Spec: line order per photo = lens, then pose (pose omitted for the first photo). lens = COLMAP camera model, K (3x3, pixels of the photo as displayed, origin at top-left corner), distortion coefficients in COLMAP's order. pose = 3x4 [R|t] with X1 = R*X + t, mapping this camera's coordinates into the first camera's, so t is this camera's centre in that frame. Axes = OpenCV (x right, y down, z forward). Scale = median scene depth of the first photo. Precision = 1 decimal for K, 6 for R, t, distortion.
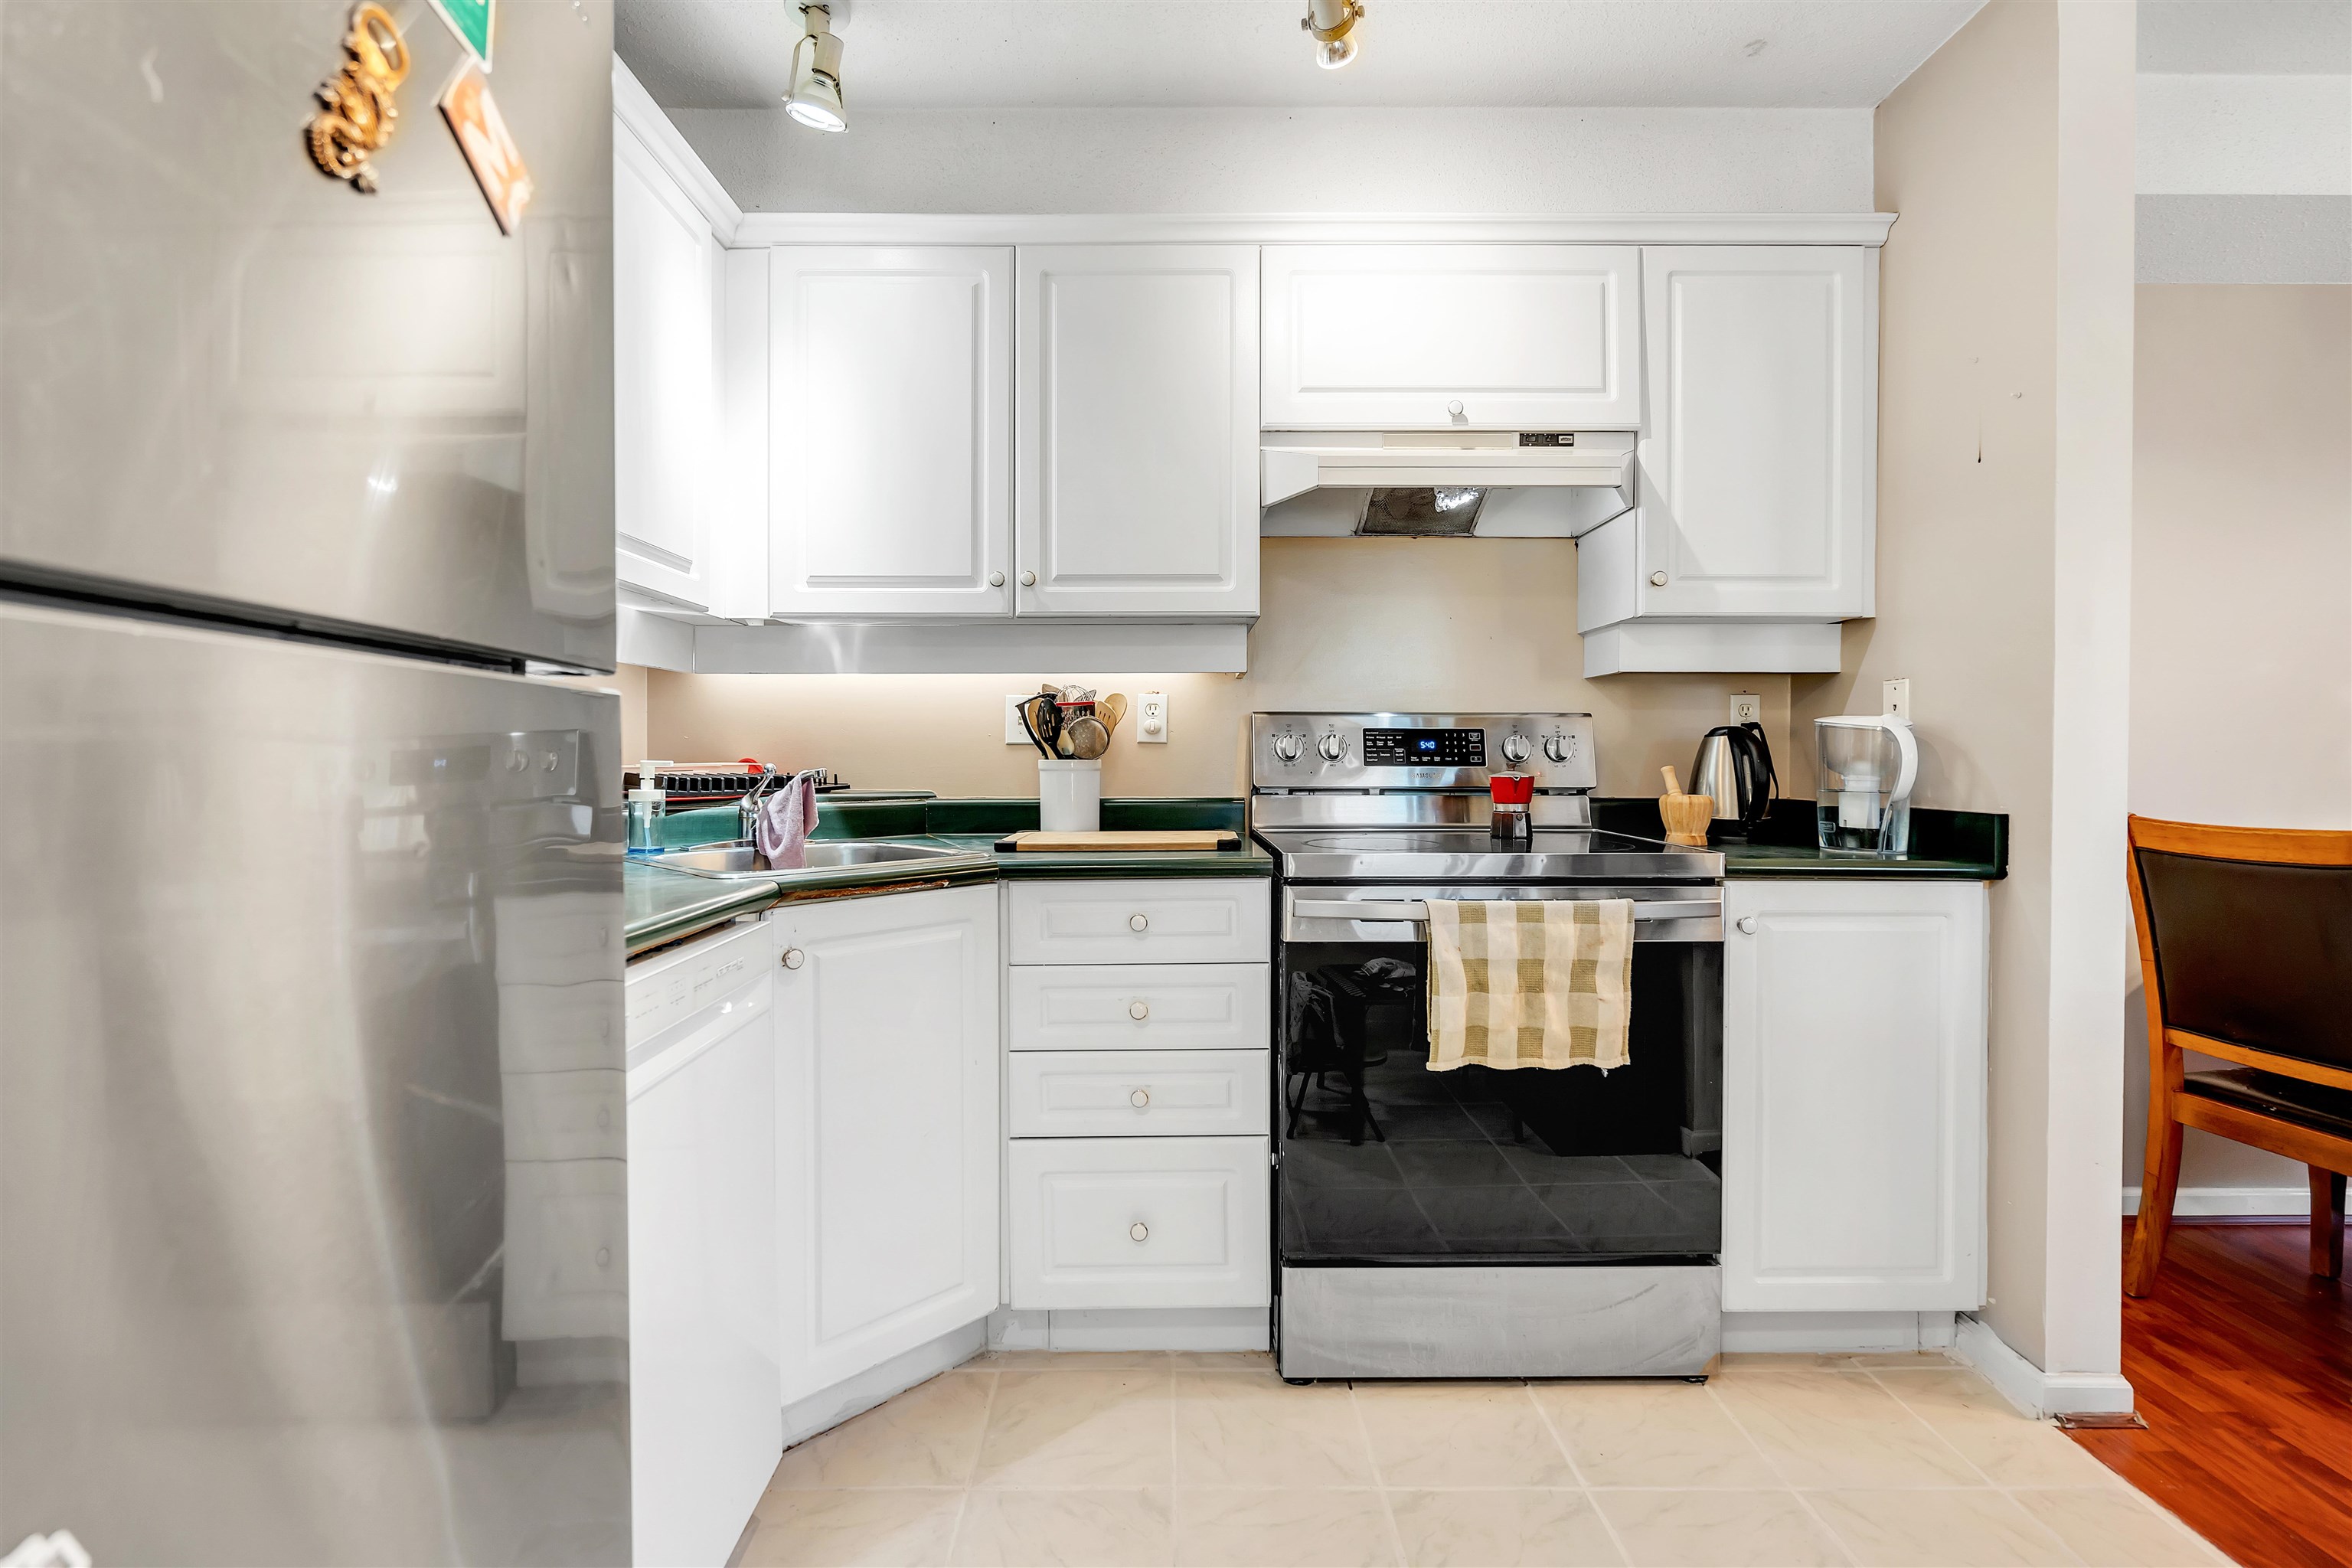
lens RADIAL K [[1075.9, 0, 1164.4], [0, 1075.9, 771.6], [0, 0, 1]] dist [0.002472, -0.000247]
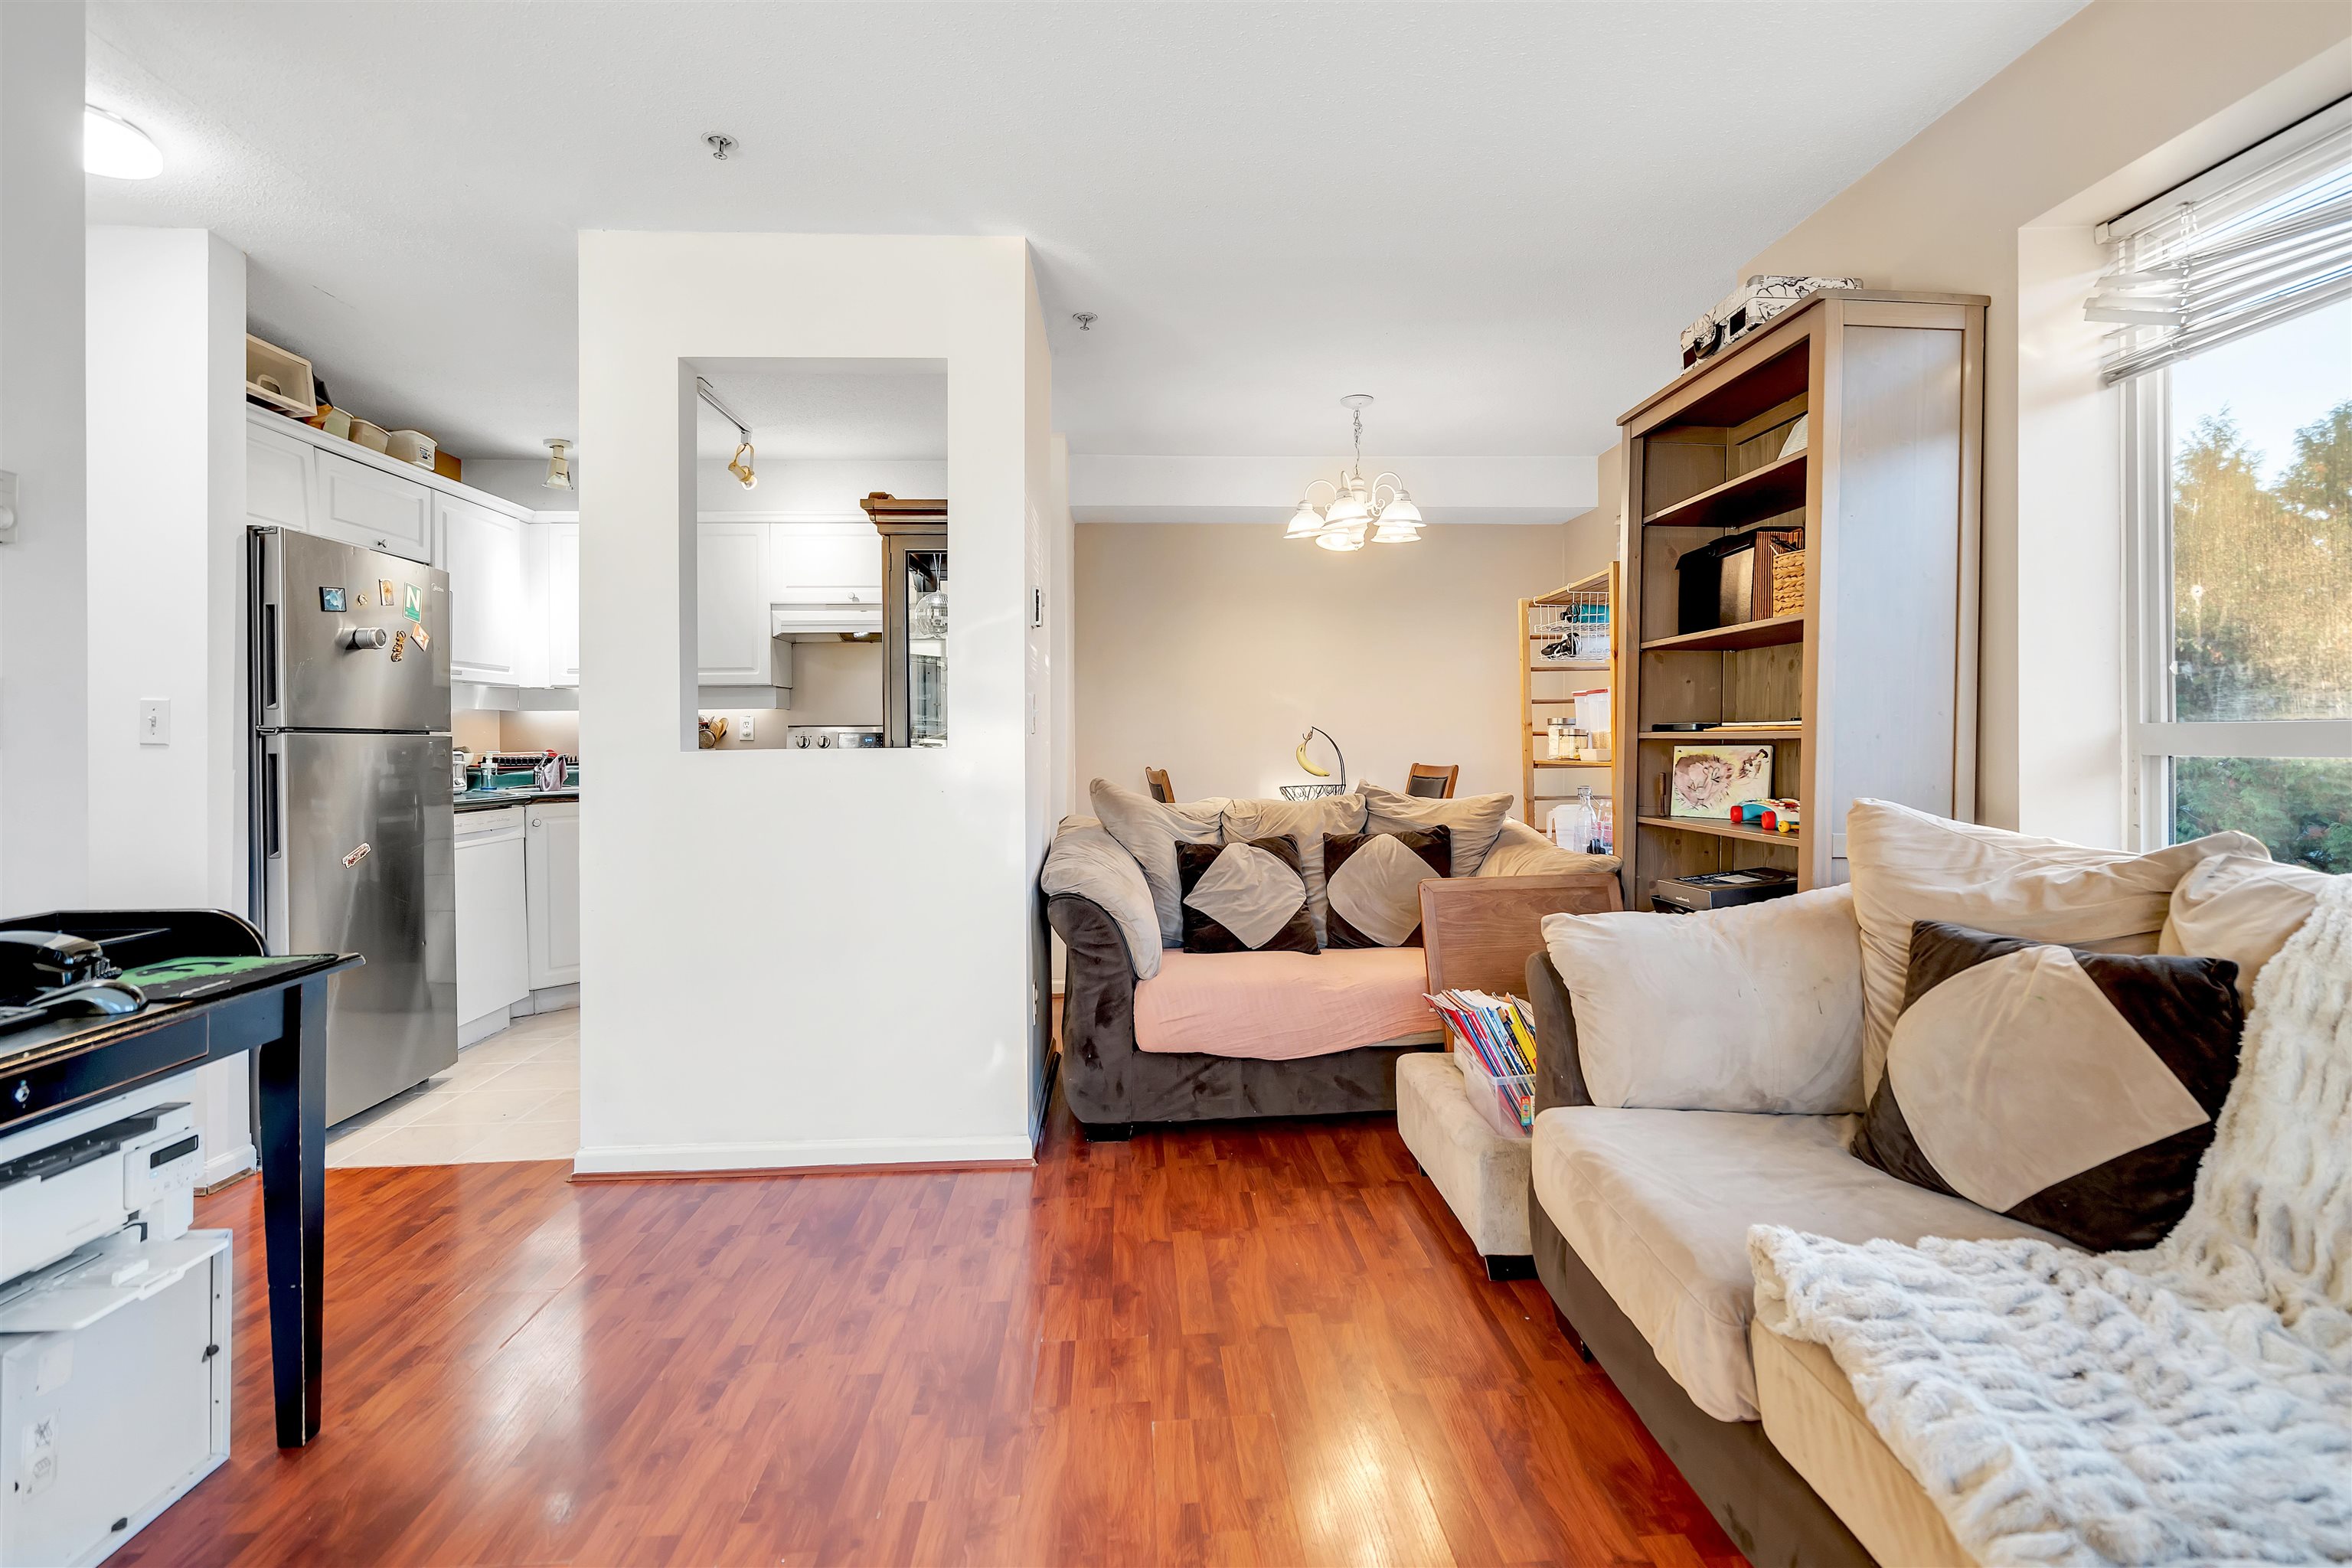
lens RADIAL K [[1075.9, 0, 1180.2], [0, 1075.9, 783.6], [0, 0, 1]] dist [0.002472, -0.000247]
pose [[0.999909, -0.001610, 0.013423, 0.842735], [0.001240, 0.999620, 0.027530, -0.002441], [-0.013462, -0.027511, 0.999531, -1.169304]]
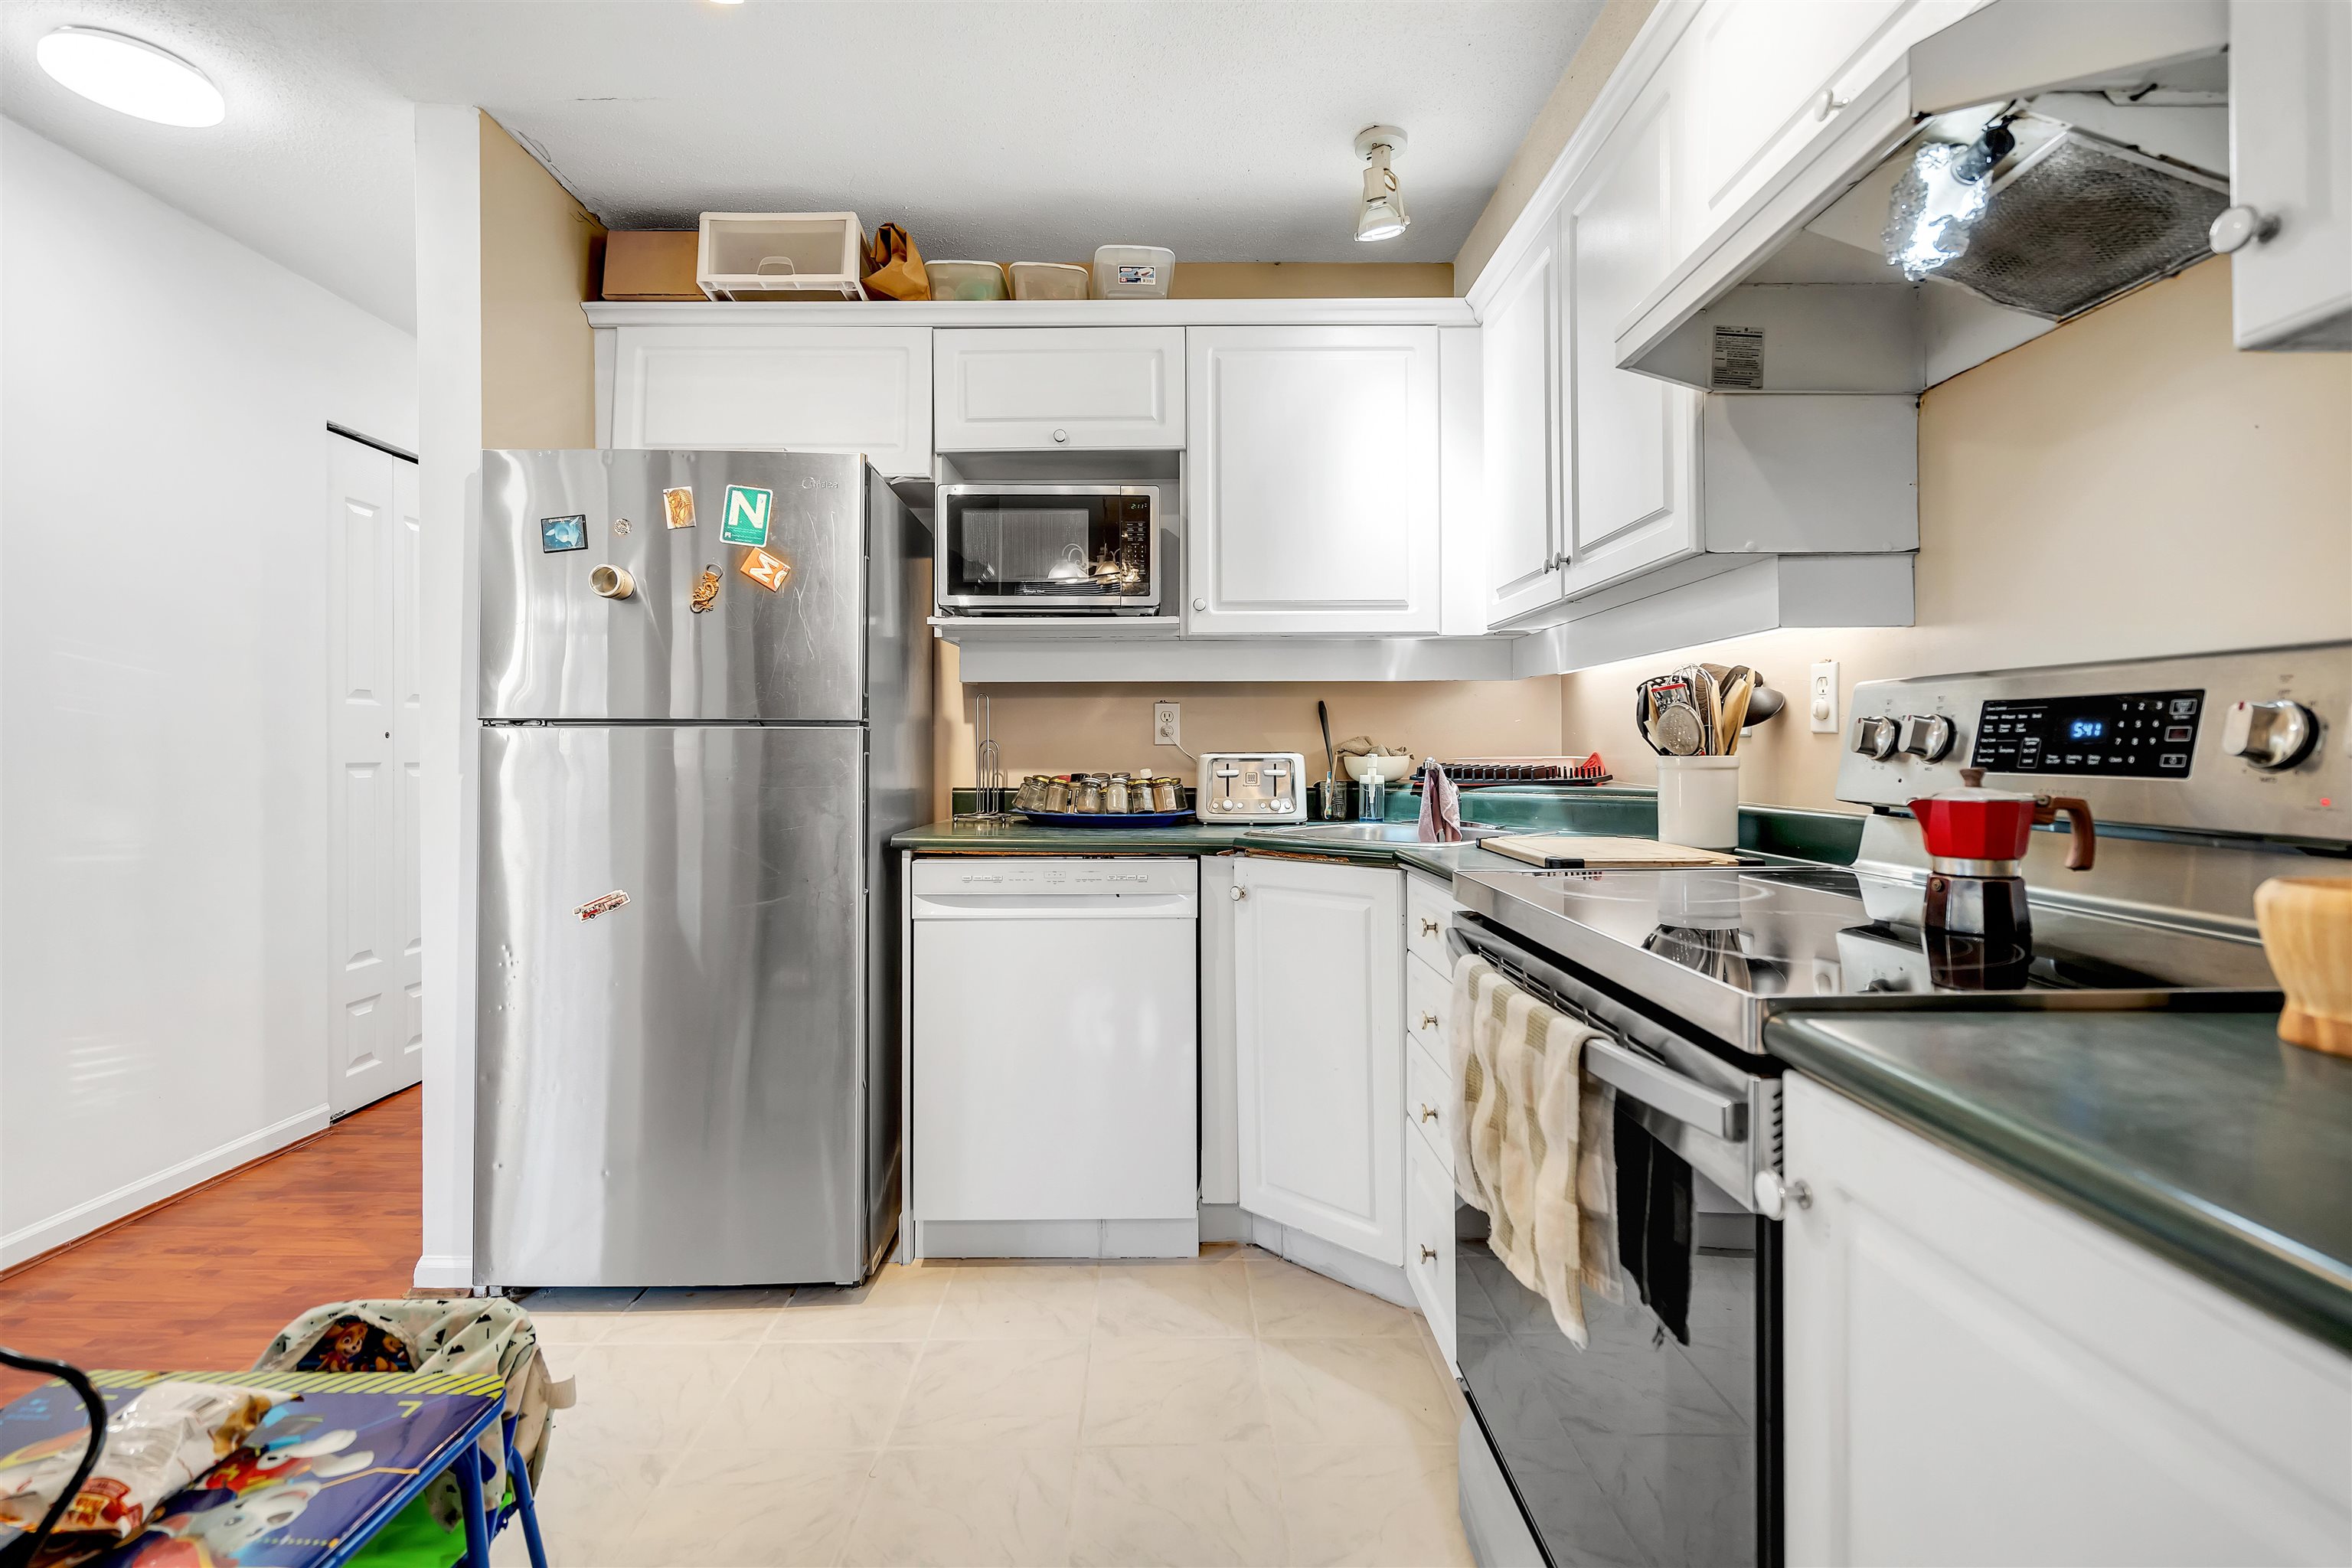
lens RADIAL K [[1075.9, 0, 1124.1], [0, 1075.9, 755.1], [0, 0, 1]] dist [0.002472, -0.000247]
pose [[-0.027238, 0.006525, -0.999608, 0.728908], [-0.005483, 0.999963, 0.006677, -0.014670], [0.999614, 0.005663, -0.027201, 0.595071]]
